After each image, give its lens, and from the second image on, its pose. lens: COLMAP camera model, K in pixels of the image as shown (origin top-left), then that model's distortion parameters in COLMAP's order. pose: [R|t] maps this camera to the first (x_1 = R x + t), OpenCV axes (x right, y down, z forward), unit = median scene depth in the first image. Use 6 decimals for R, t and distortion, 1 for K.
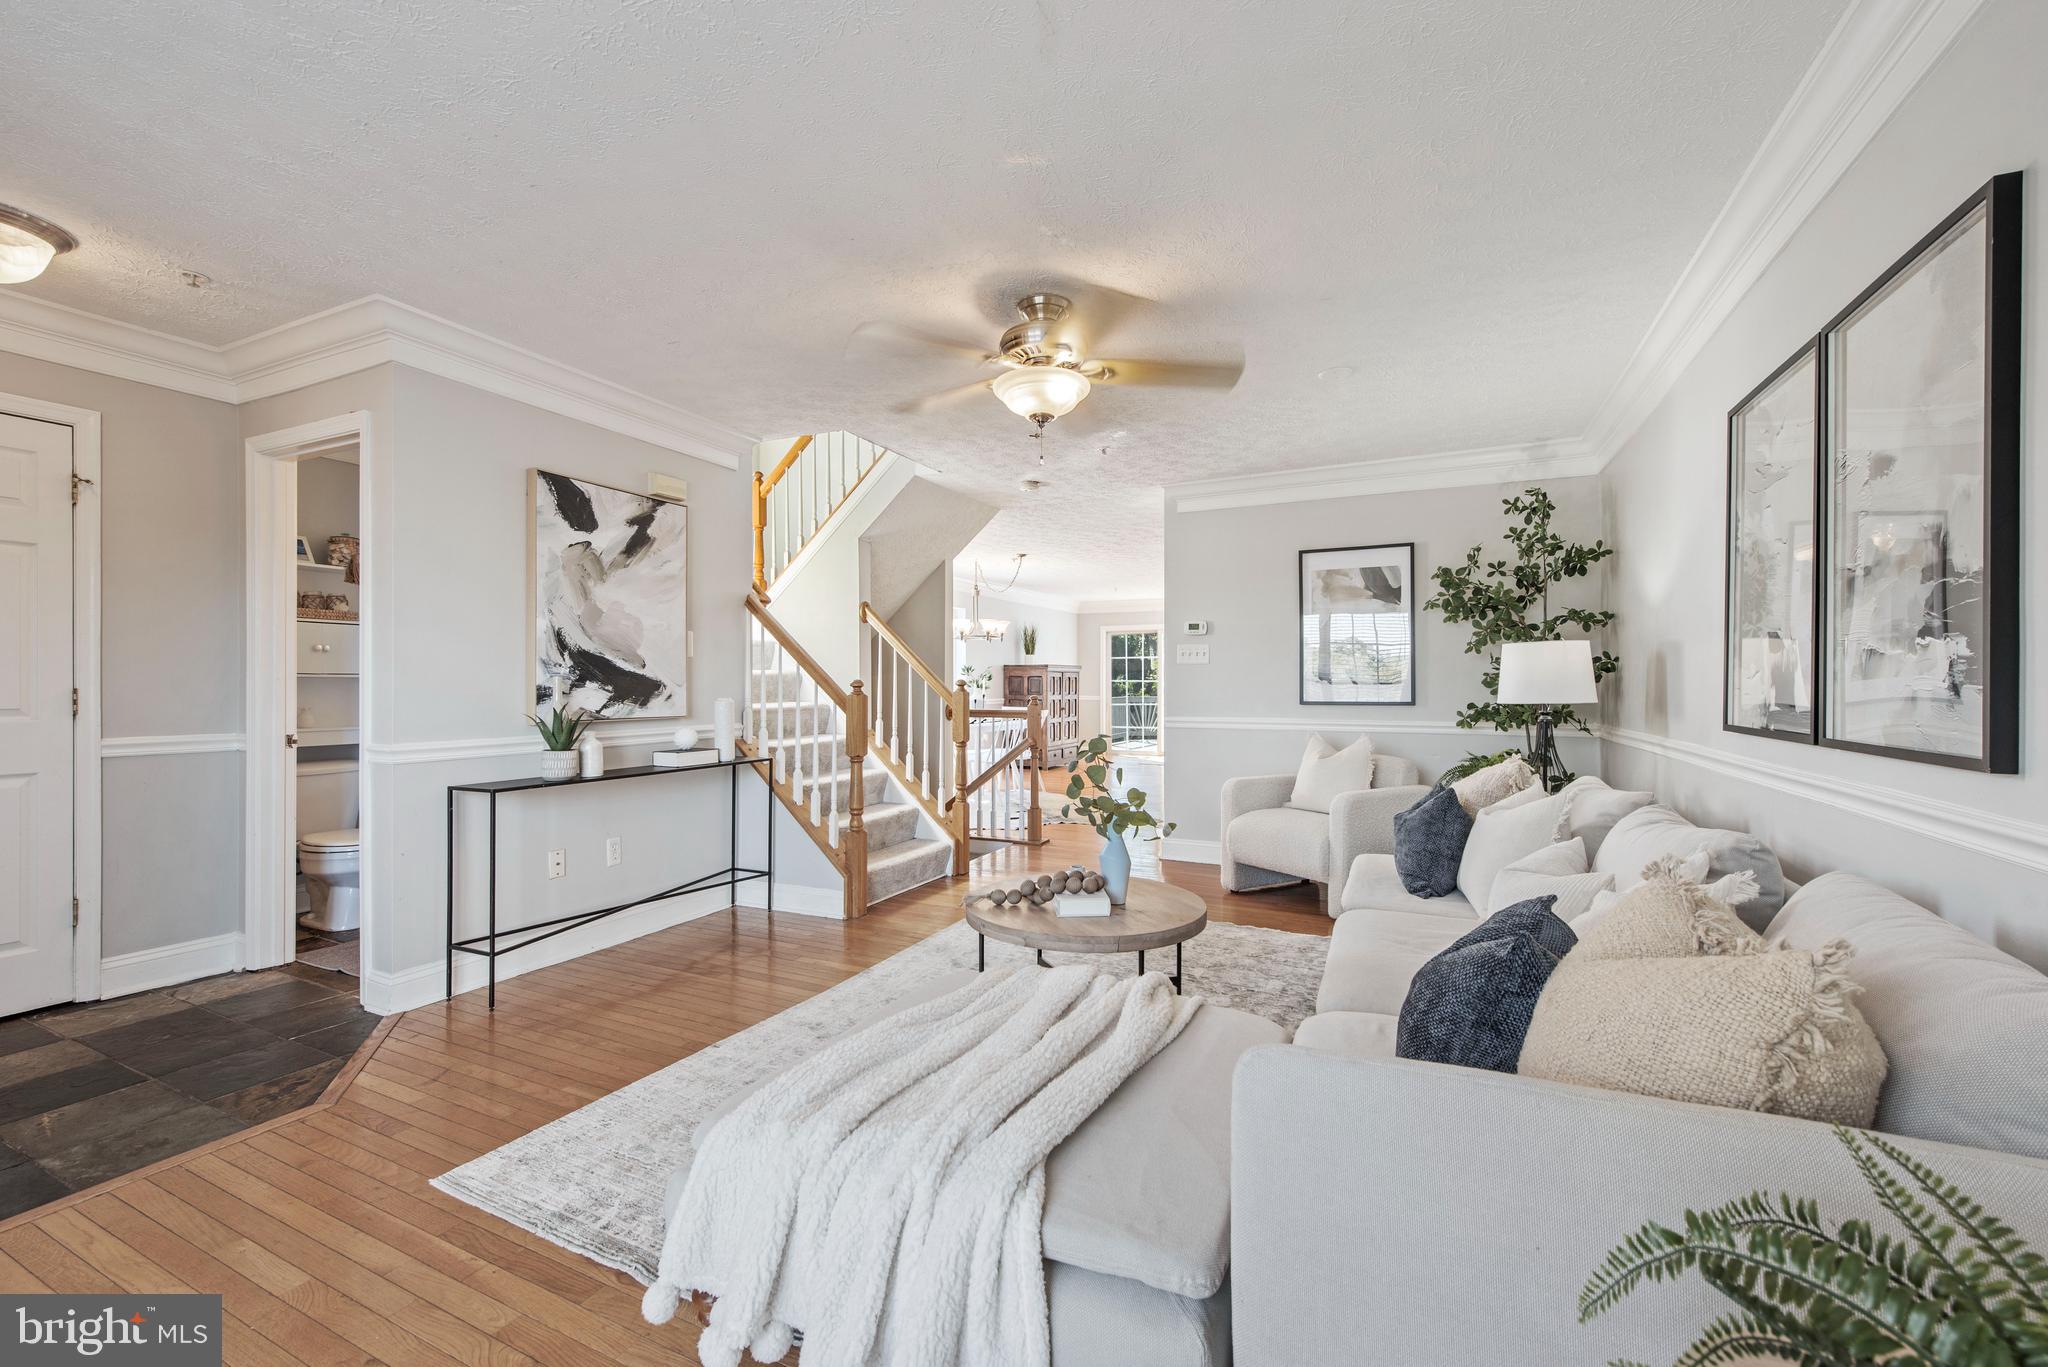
lens RADIAL K [[839.3, 0, 1023.0], [0, 839.3, 684.2], [0, 0, 1]] dist [0.002321, 0.000206]
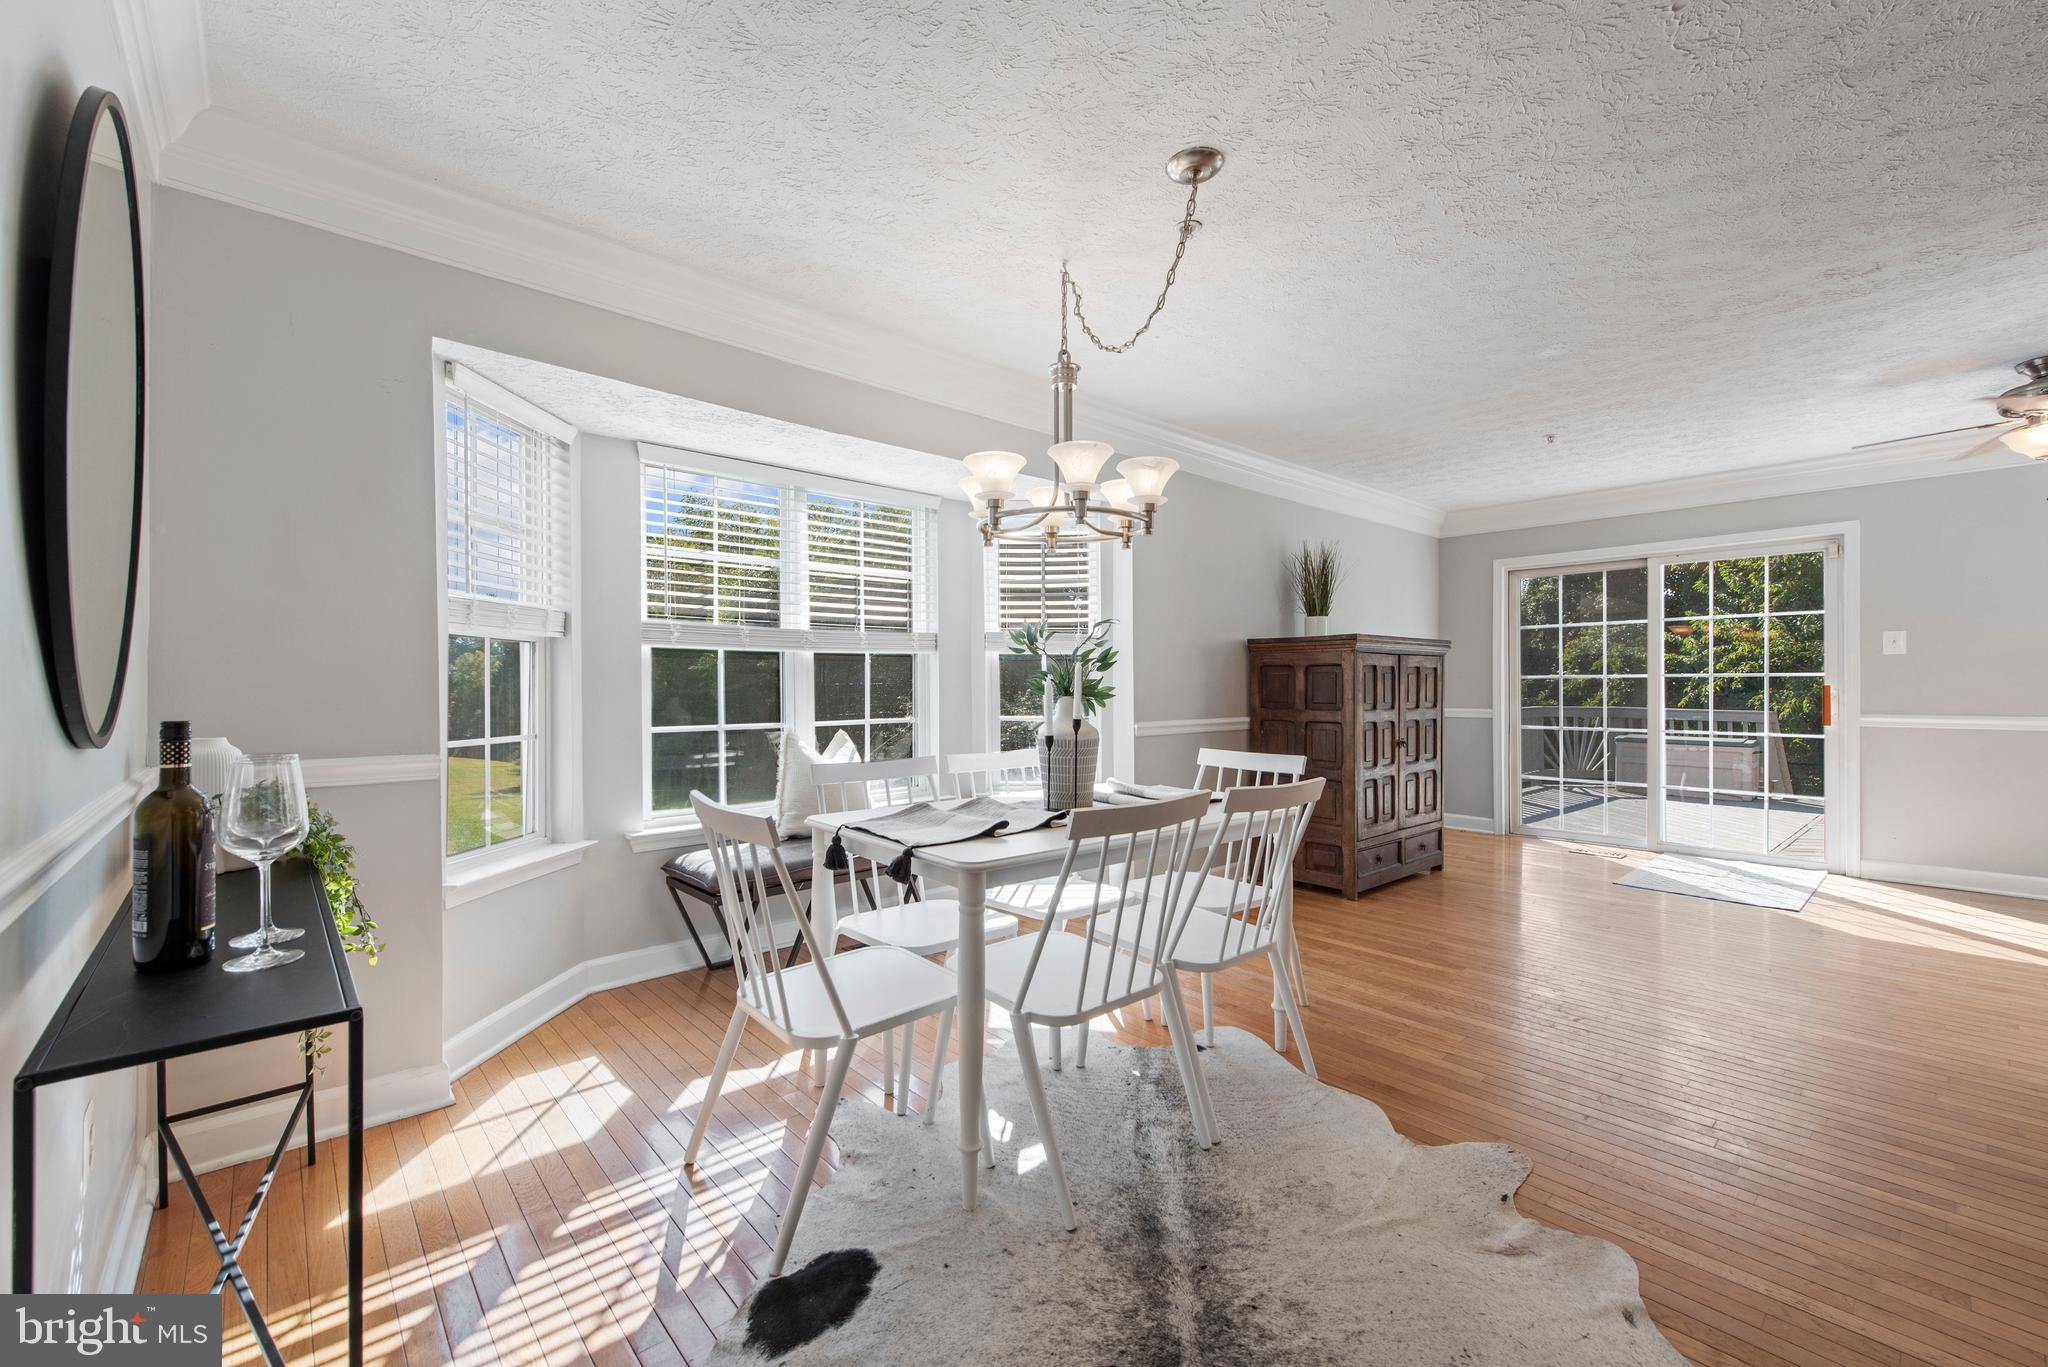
lens RADIAL K [[836.1, 0, 1022.2], [0, 836.1, 682.6], [0, 0, 1]] dist [0.017520, -0.007829]
pose [[0.924296, -0.000960, -0.381676, 0.104031], [0.000207, 0.999998, -0.002014, 0.000567], [0.381677, 0.001783, 0.924294, 1.720100]]
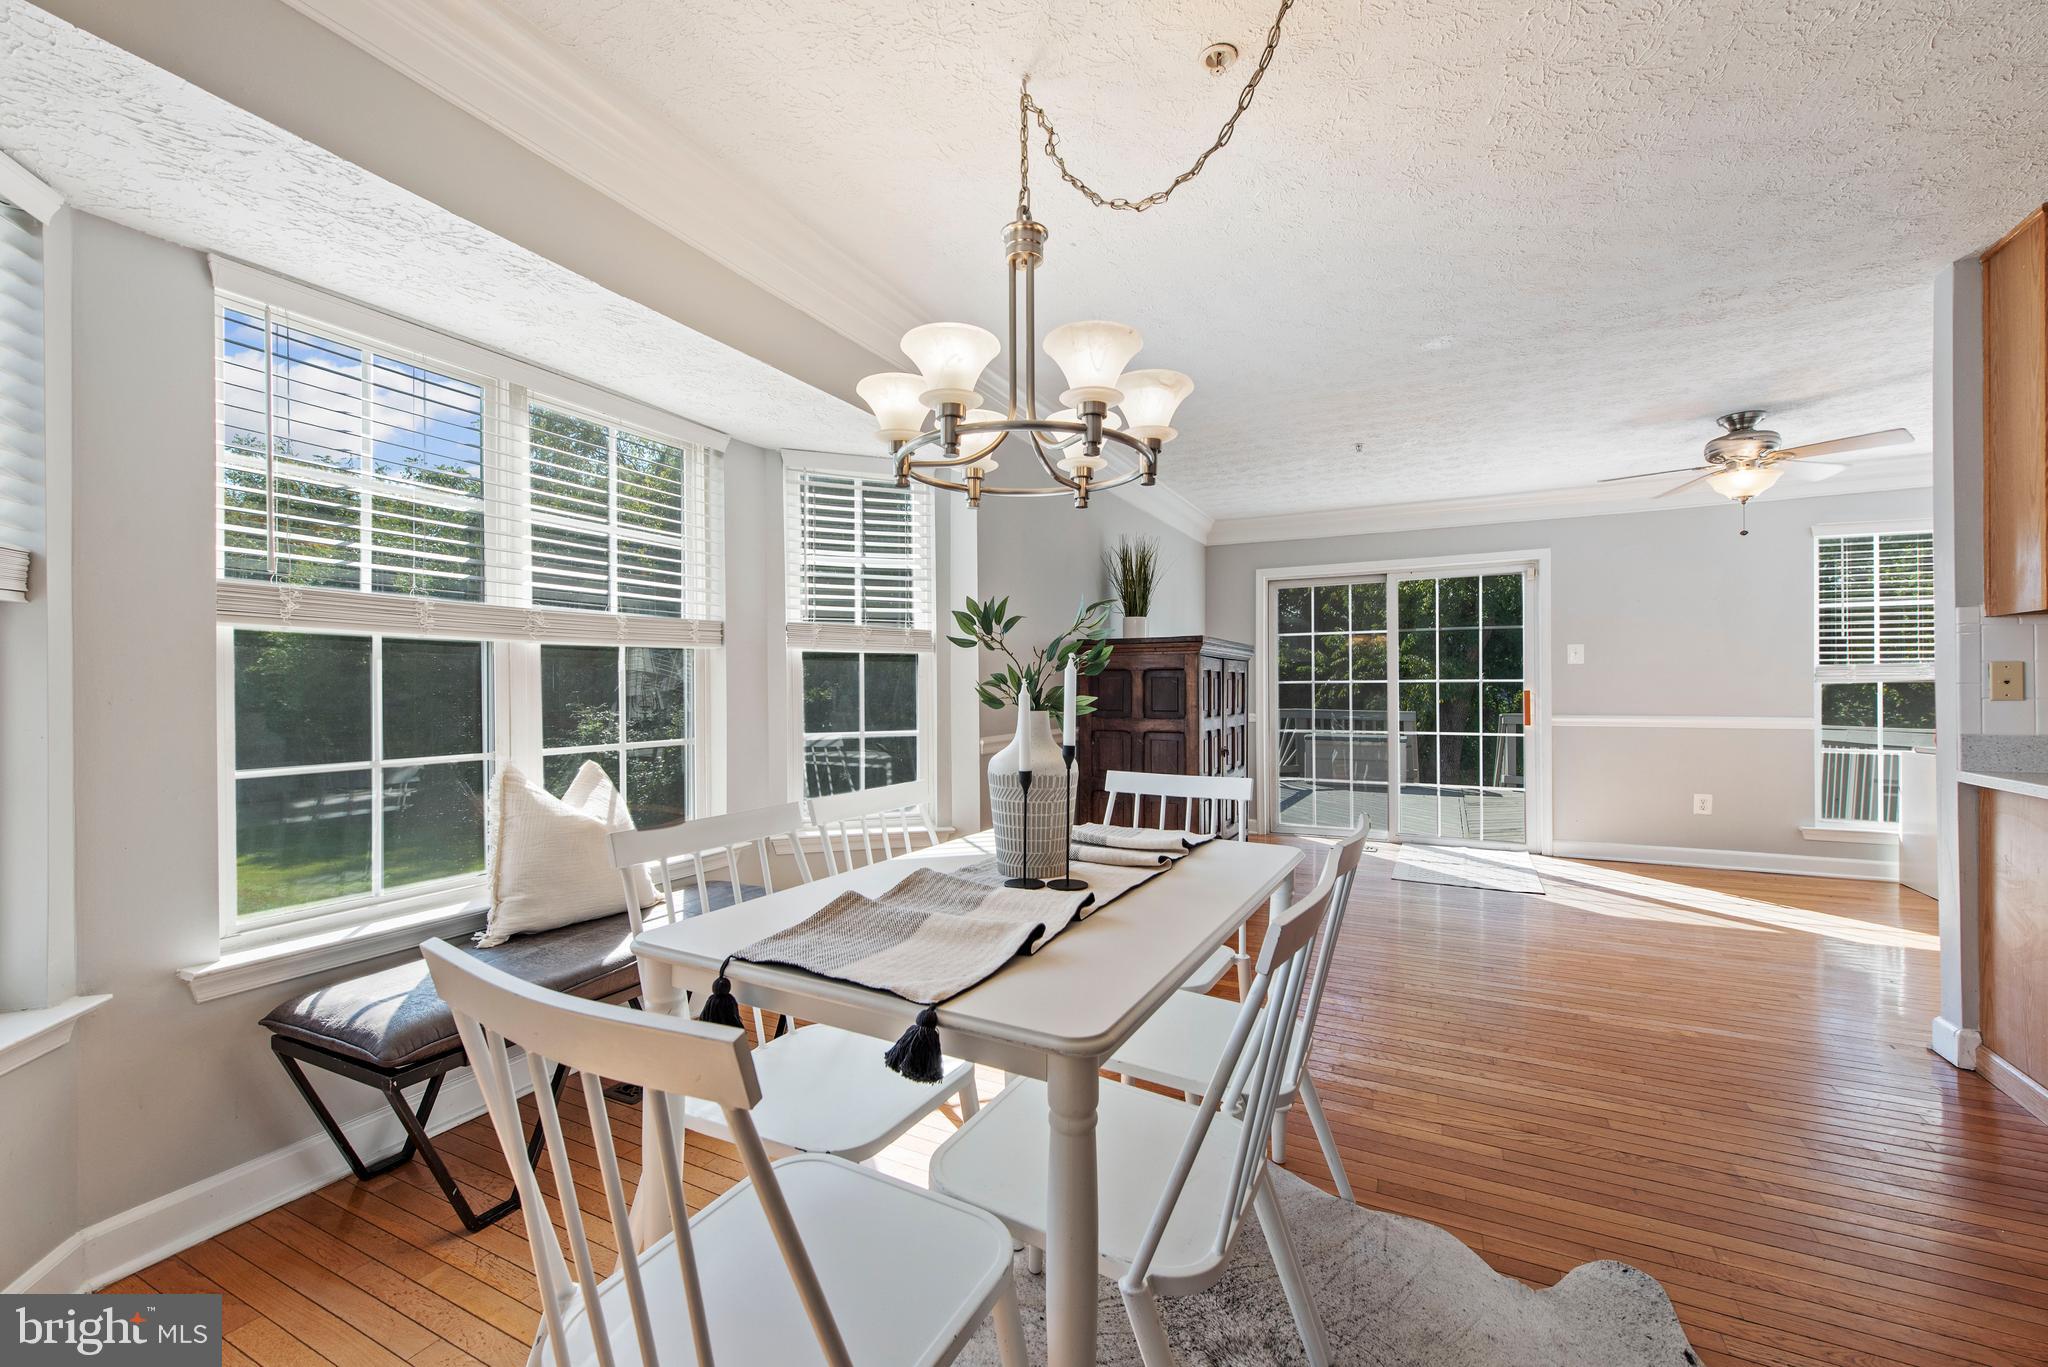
lens RADIAL K [[839.3, 0, 1023.0], [0, 839.3, 684.2], [0, 0, 1]] dist [0.002321, 0.000206]
pose [[0.999866, -0.000669, -0.016336, -0.124887], [0.000595, 0.999990, -0.004538, -0.002468], [0.016338, 0.004528, 0.999856, 1.900794]]
